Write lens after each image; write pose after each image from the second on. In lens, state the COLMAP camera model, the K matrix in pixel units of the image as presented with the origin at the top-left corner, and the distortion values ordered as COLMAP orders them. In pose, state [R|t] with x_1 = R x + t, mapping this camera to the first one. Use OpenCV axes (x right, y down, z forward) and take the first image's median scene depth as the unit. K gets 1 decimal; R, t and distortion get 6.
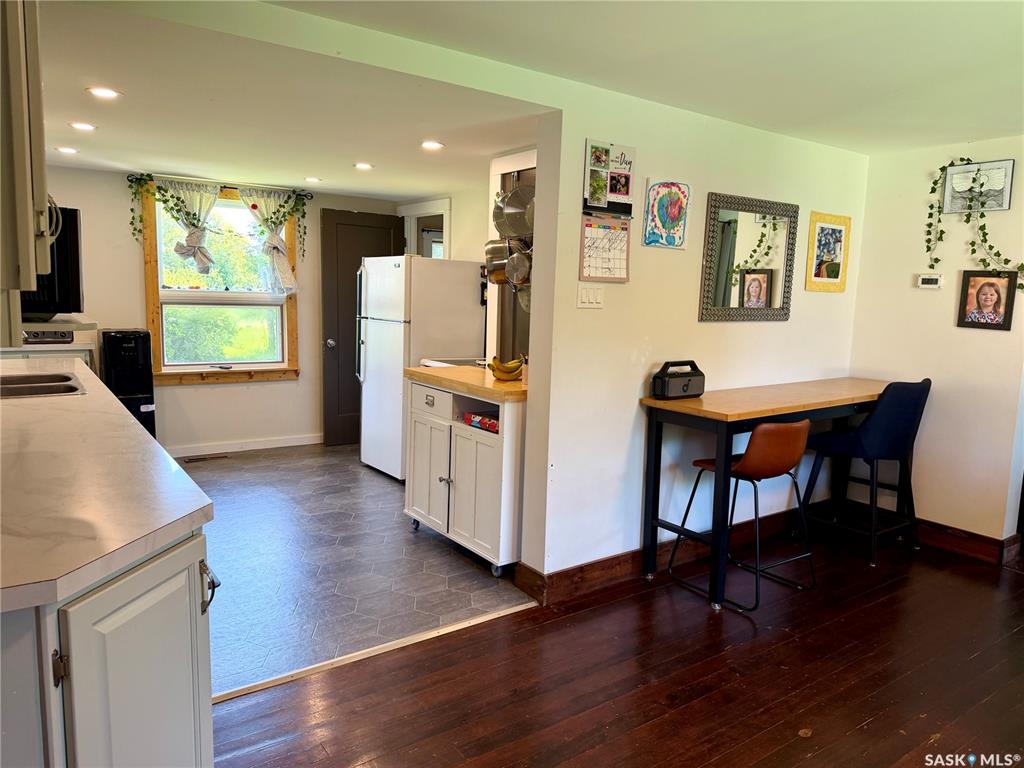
lens RADIAL K [[722.0, 0, 521.6], [0, 722.0, 392.3], [0, 0, 1]] dist [0.068151, -0.084201]
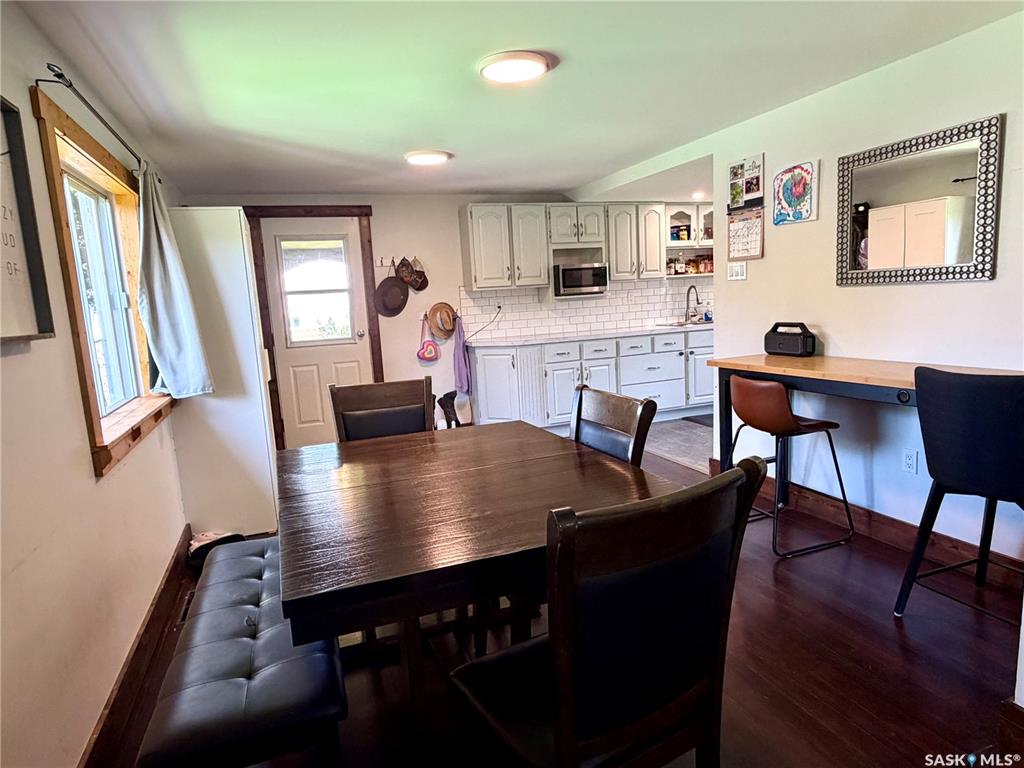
lens RADIAL K [[608.6, 0, 509.8], [0, 608.6, 388.1], [0, 0, 1]] dist [-0.012848, 0.008420]
pose [[-0.269803, 0.130913, -0.953975, 1.151181], [-0.086642, 0.983396, 0.159455, -0.051037], [0.959009, 0.125676, -0.253981, 0.764226]]
